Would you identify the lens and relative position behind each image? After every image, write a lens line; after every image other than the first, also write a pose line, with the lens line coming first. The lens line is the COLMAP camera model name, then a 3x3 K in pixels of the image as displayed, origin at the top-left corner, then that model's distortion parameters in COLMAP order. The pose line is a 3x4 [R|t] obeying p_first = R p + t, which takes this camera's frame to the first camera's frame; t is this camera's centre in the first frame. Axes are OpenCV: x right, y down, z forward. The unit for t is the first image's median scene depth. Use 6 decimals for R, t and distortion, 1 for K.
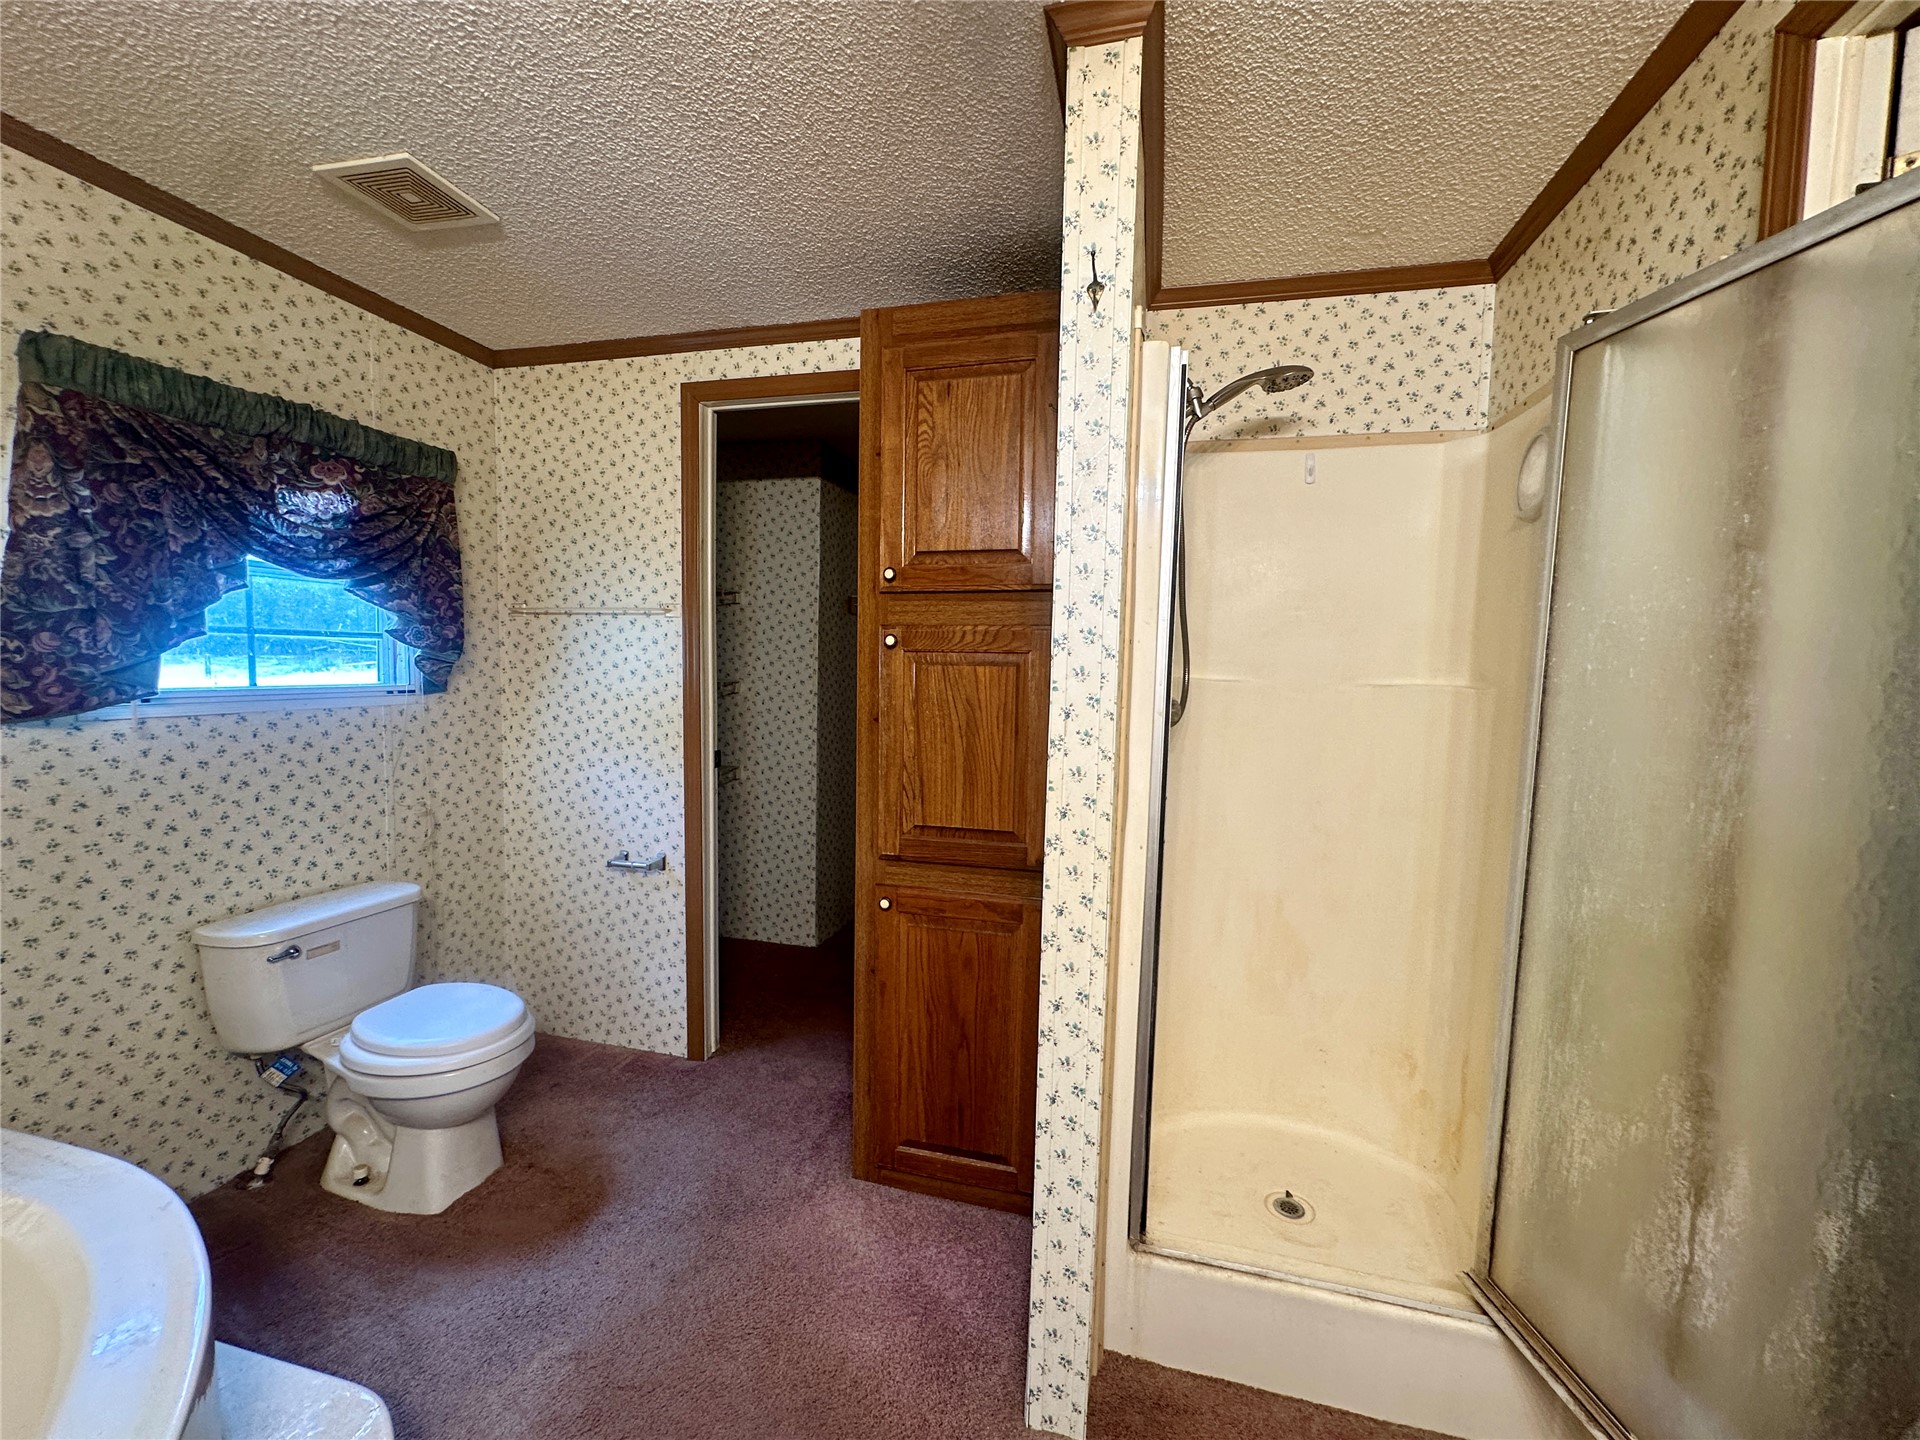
lens RADIAL K [[780.3, 0, 959.4], [0, 780.3, 721.2], [0, 0, 1]] dist [-0.005354, 0.001152]
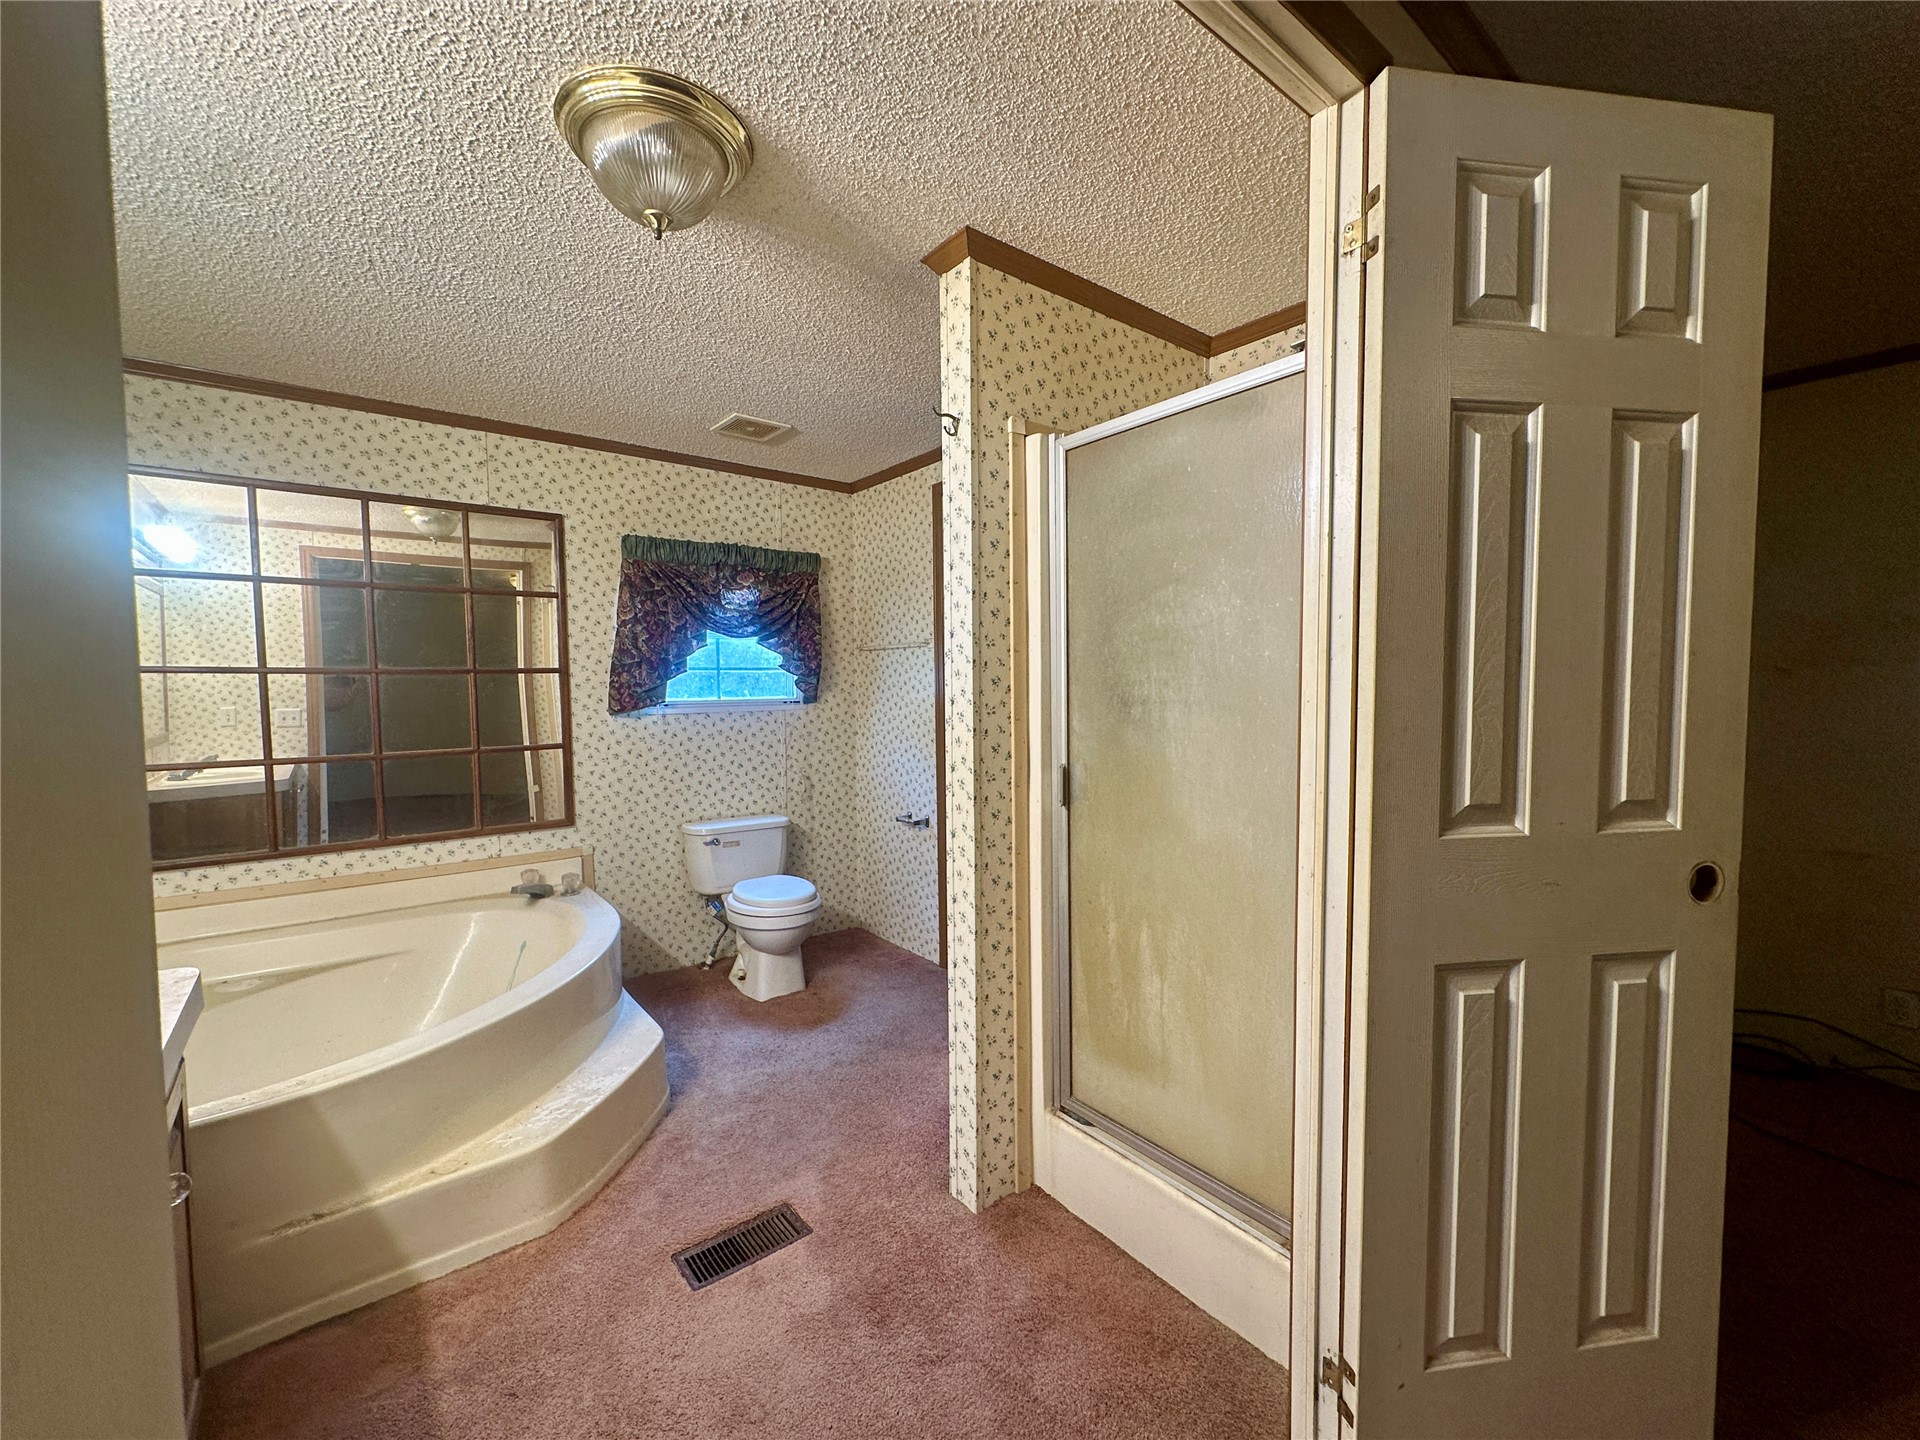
lens RADIAL K [[780.3, 0, 959.3], [0, 780.3, 720.0], [0, 0, 1]] dist [-0.005354, 0.001152]
pose [[0.794749, 0.000165, -0.606938, 0.644025], [-0.018820, 0.999526, -0.024372, 0.038303], [0.606646, 0.030793, 0.794375, -0.112796]]
